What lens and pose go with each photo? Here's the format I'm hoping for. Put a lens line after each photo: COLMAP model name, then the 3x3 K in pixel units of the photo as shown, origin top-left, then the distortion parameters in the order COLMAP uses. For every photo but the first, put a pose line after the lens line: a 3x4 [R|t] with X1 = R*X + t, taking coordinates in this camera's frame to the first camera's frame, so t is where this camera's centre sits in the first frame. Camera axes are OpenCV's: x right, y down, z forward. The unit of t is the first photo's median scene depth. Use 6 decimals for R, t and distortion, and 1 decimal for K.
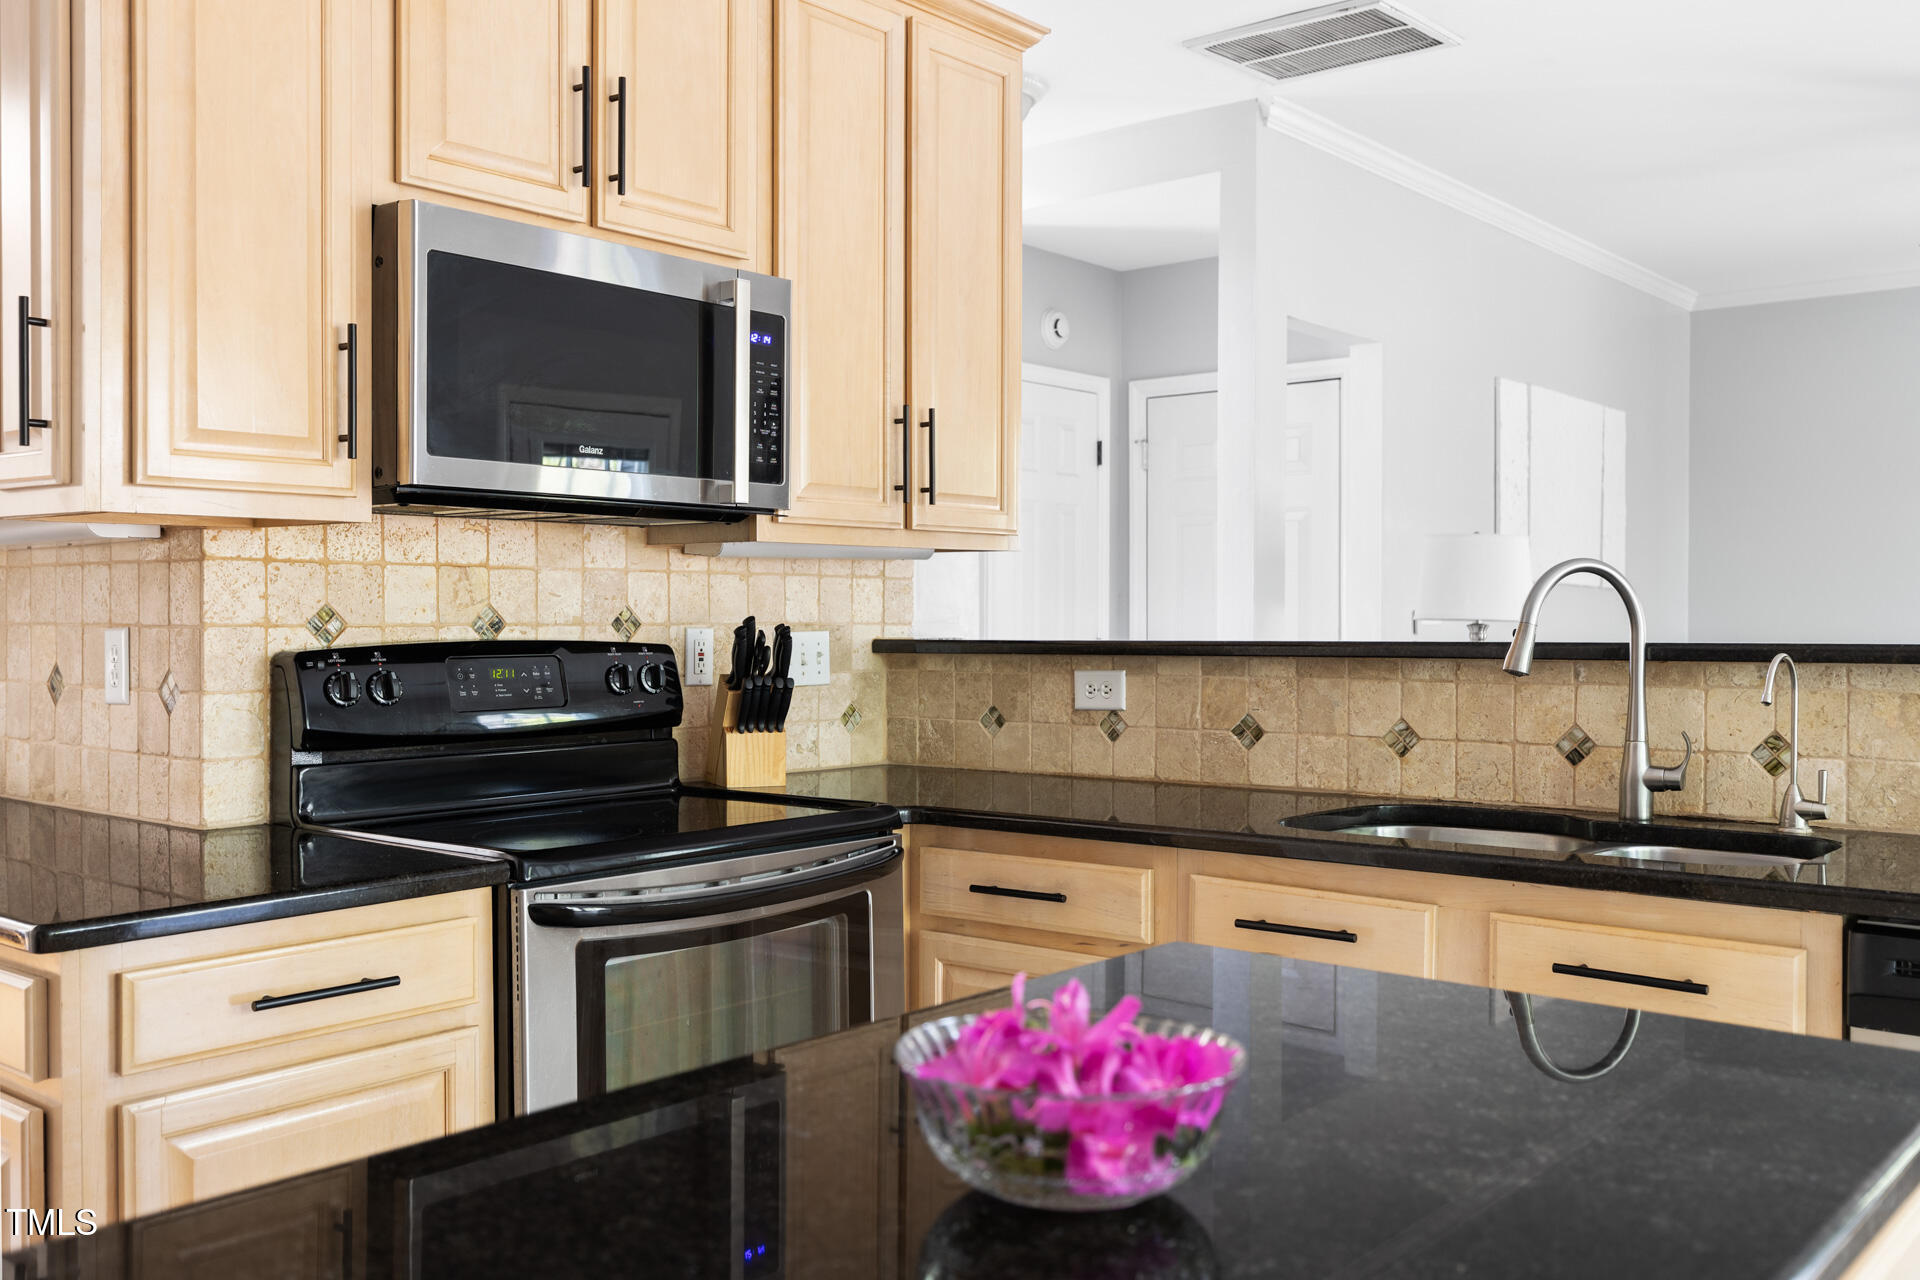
lens RADIAL K [[1724.0, 0, 960.0], [0, 1724.0, 640.0], [0, 0, 1]] dist [-0.000015, -0.000153]
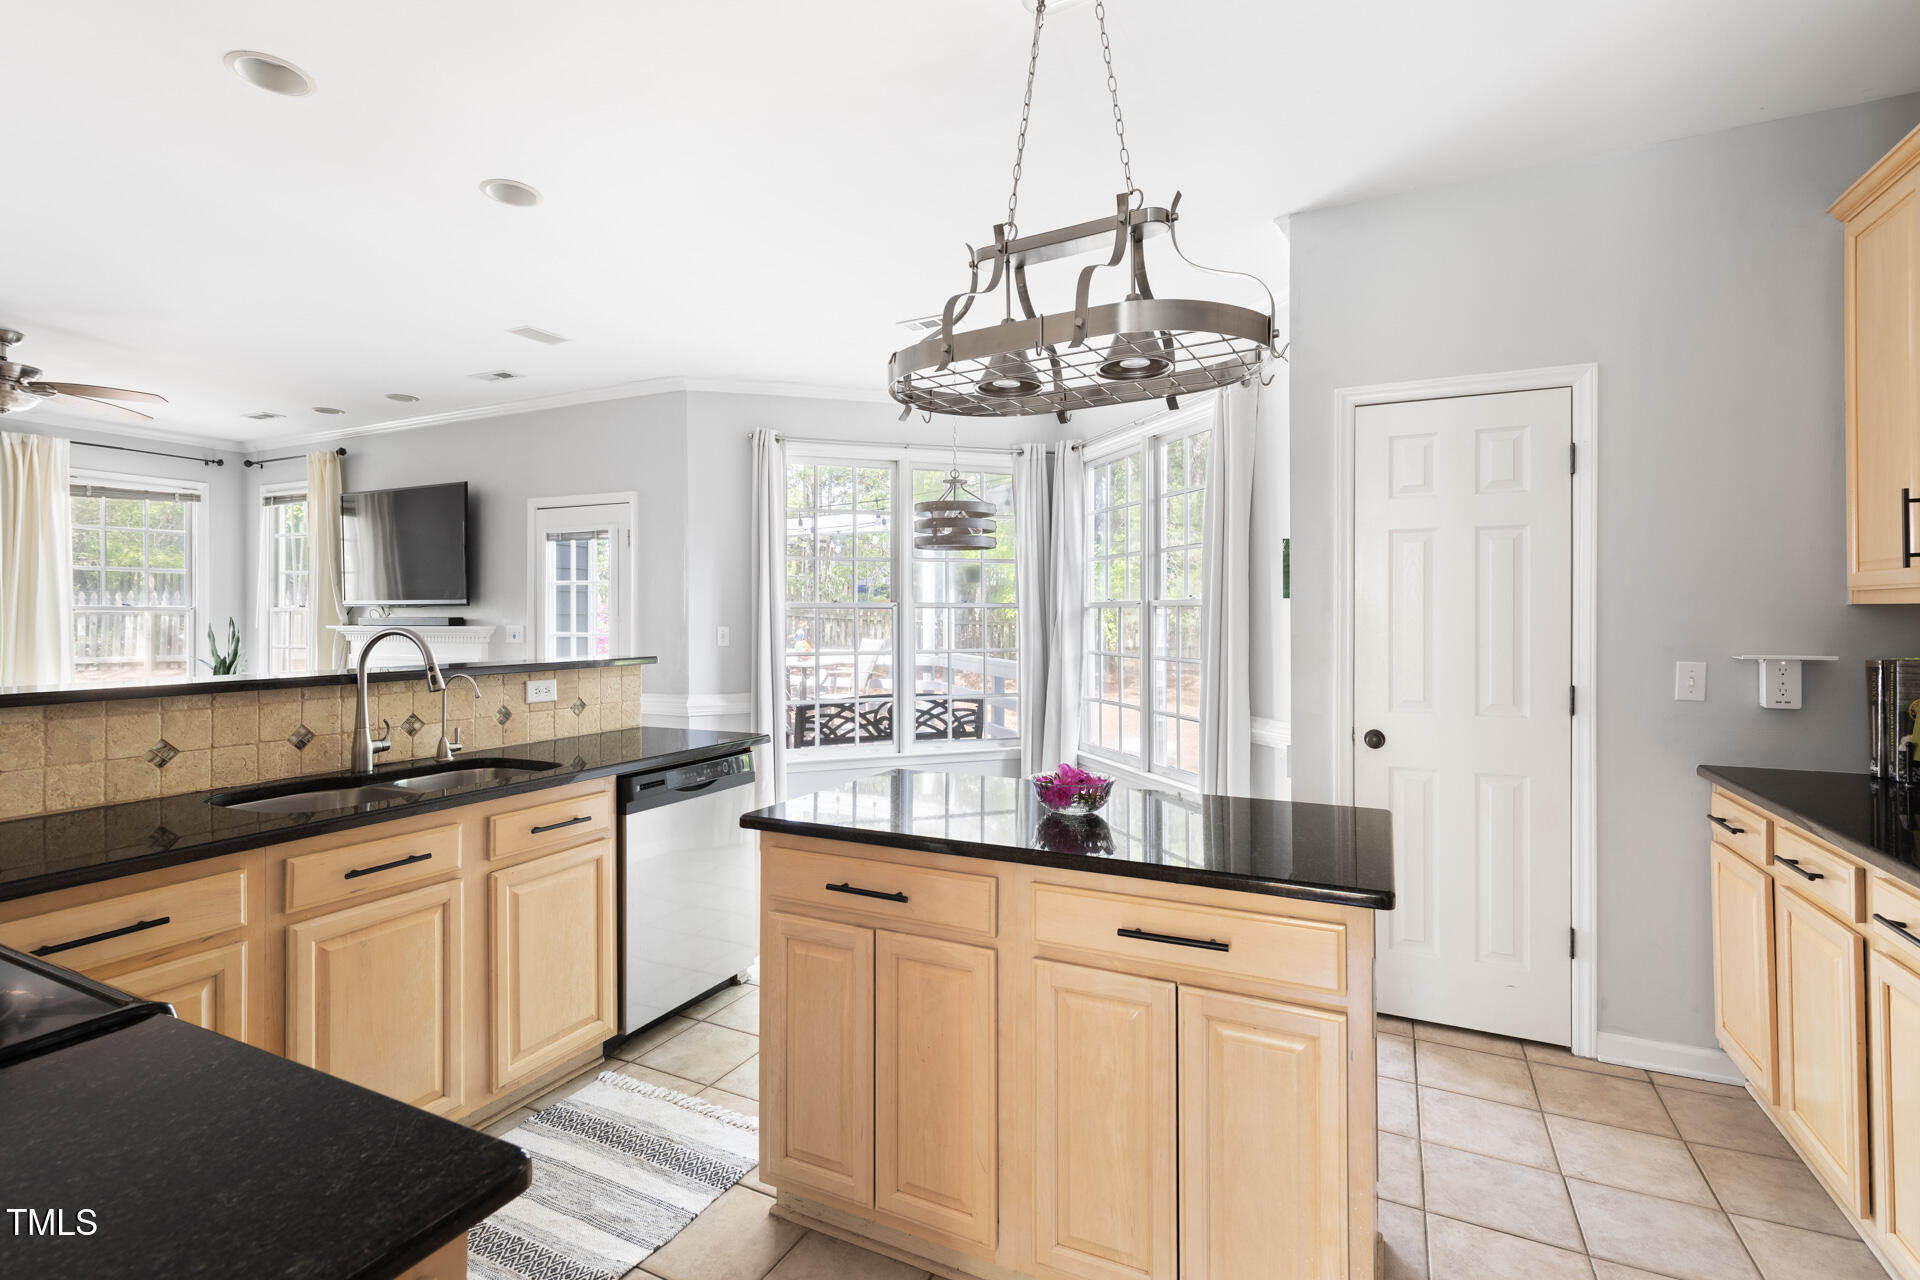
lens RADIAL K [[874.8, 0, 956.8], [0, 874.8, 621.3], [0, 0, 1]] dist [0.002909, 0.000081]
pose [[-0.231415, -0.003356, 0.972849, -0.606213], [0.012951, 0.999895, 0.006530, -0.048192], [-0.972769, 0.014110, -0.231347, 0.571718]]
